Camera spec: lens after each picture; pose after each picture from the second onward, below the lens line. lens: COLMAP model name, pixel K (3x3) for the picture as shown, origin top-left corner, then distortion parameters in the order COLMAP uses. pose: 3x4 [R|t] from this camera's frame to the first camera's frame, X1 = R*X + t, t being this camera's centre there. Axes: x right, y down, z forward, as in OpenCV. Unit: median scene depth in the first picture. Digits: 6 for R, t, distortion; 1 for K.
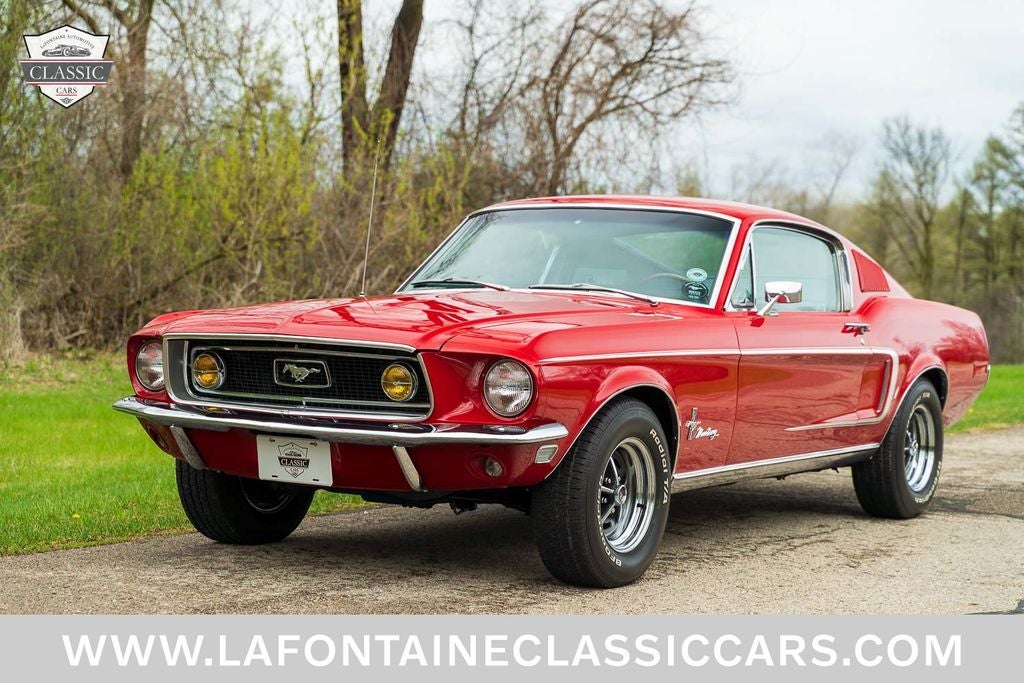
lens RADIAL K [[2120.7, 0, 512.0], [0, 2120.7, 341.5], [0, 0, 1]] dist [0.002275, -0.106214]
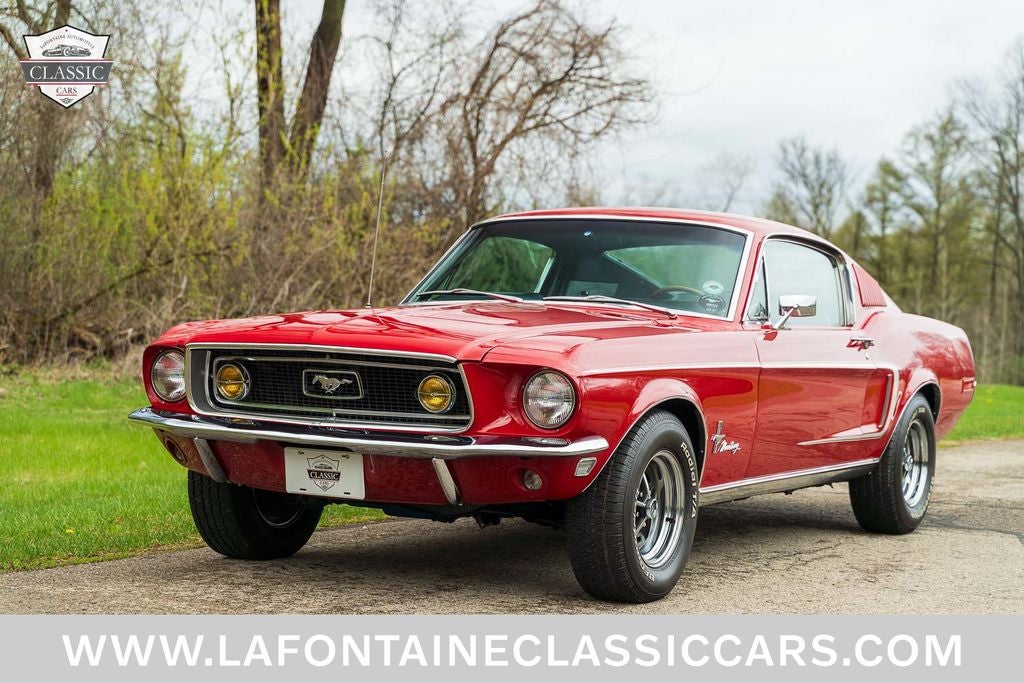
lens RADIAL K [[2120.7, 0, 512.0], [0, 2120.7, 341.5], [0, 0, 1]] dist [0.002275, -0.106214]
pose [[0.998592, 0.004929, 0.052827, -0.043461], [-0.004444, 0.999947, -0.009301, 0.002557], [-0.052870, 0.009053, 0.998560, 0.010867]]
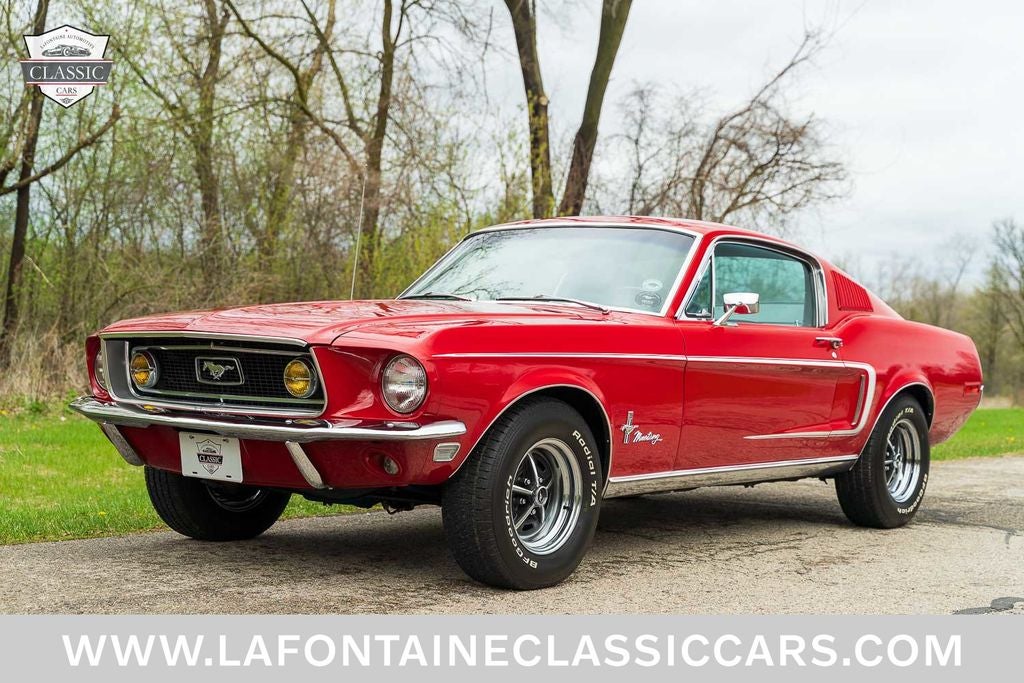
lens RADIAL K [[1589.1, 0, 512.0], [0, 1589.1, 341.5], [0, 0, 1]] dist [-0.011179, 0.023538]
pose [[0.991887, 0.001329, -0.127115, 0.086724], [-0.005767, 0.999386, -0.034551, 0.016844], [0.126991, 0.035004, 0.991286, 0.169303]]
